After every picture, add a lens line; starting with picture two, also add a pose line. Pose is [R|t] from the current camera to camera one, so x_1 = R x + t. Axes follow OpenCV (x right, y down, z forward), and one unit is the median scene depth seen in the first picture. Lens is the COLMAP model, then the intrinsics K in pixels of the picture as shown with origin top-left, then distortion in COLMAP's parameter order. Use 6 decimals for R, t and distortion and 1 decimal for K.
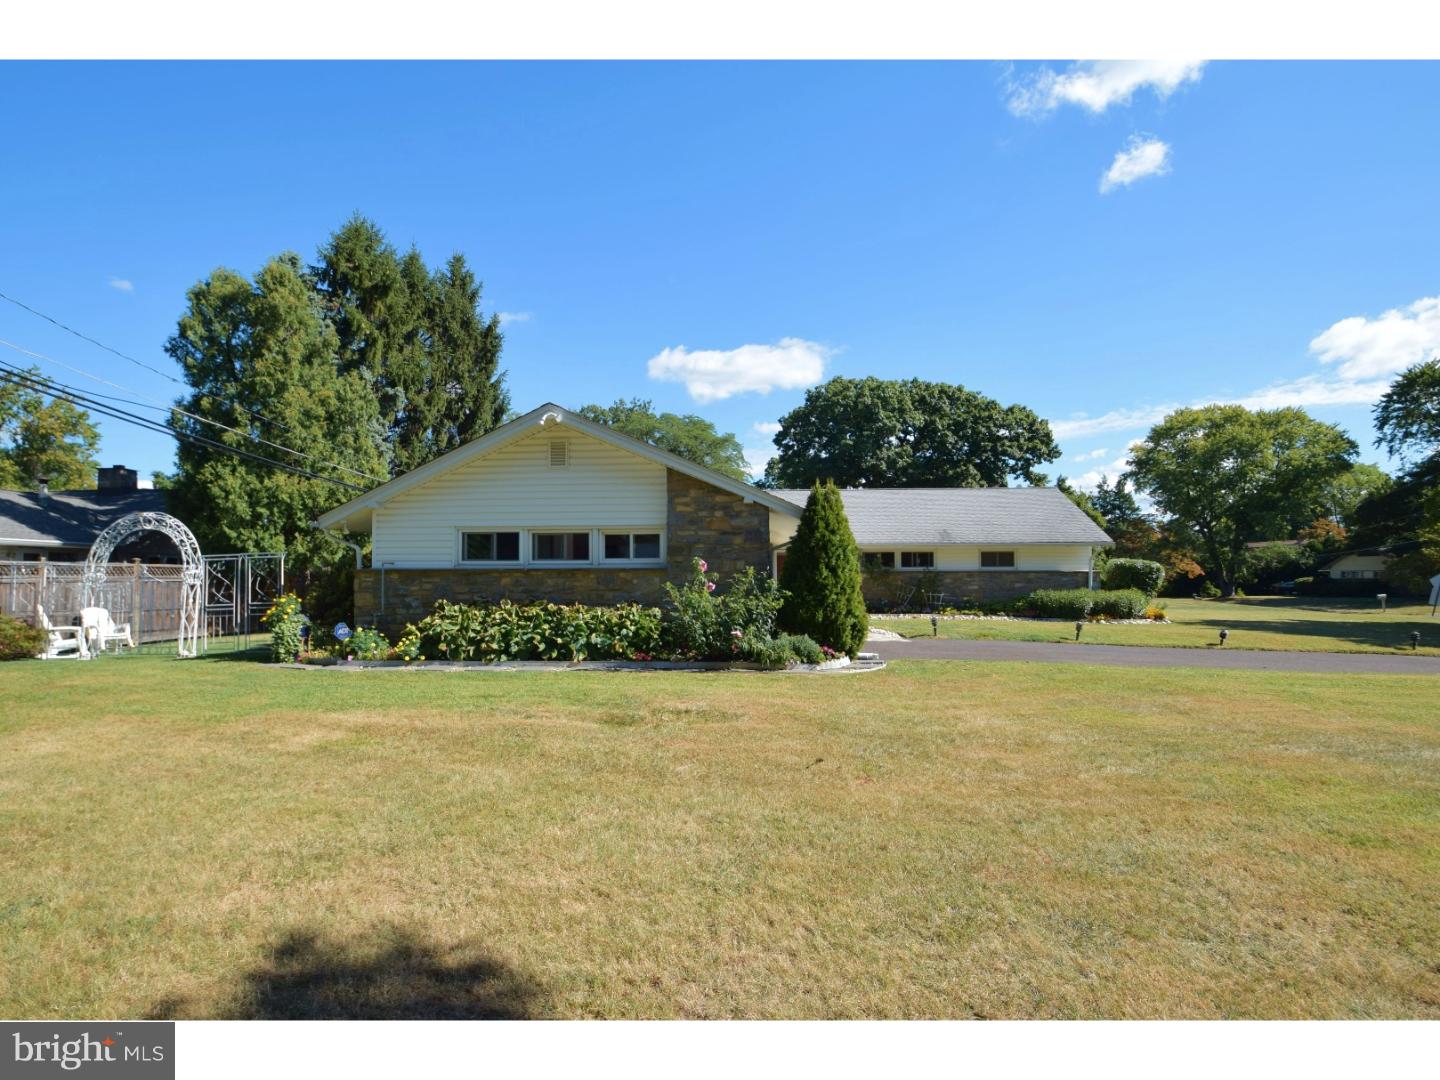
lens RADIAL K [[755.7, 0, 720.0], [0, 755.7, 540.0], [0, 0, 1]] dist [0.000496, 0.000007]
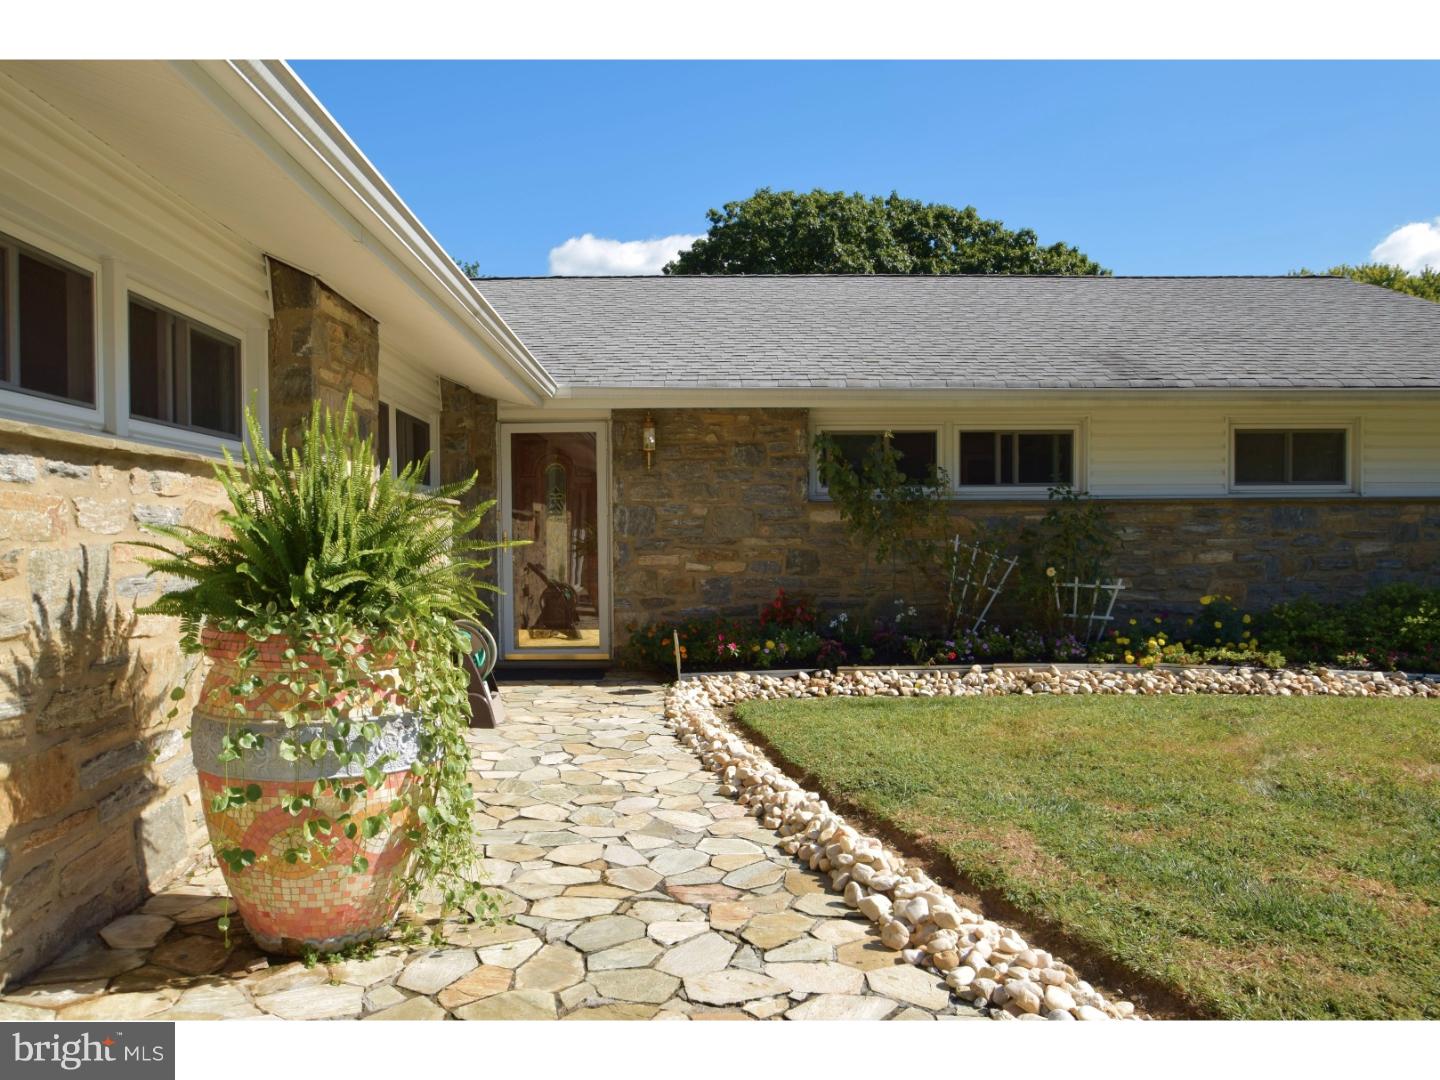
lens RADIAL K [[1009.0, 0, 720.0], [0, 1009.0, 540.0], [0, 0, 1]] dist [-0.001092, -0.000292]
pose [[0.994305, -0.006307, 0.106382, 0.113171], [0.001239, 0.998864, 0.047638, 0.037804], [-0.106562, -0.047235, 0.993183, 0.641125]]
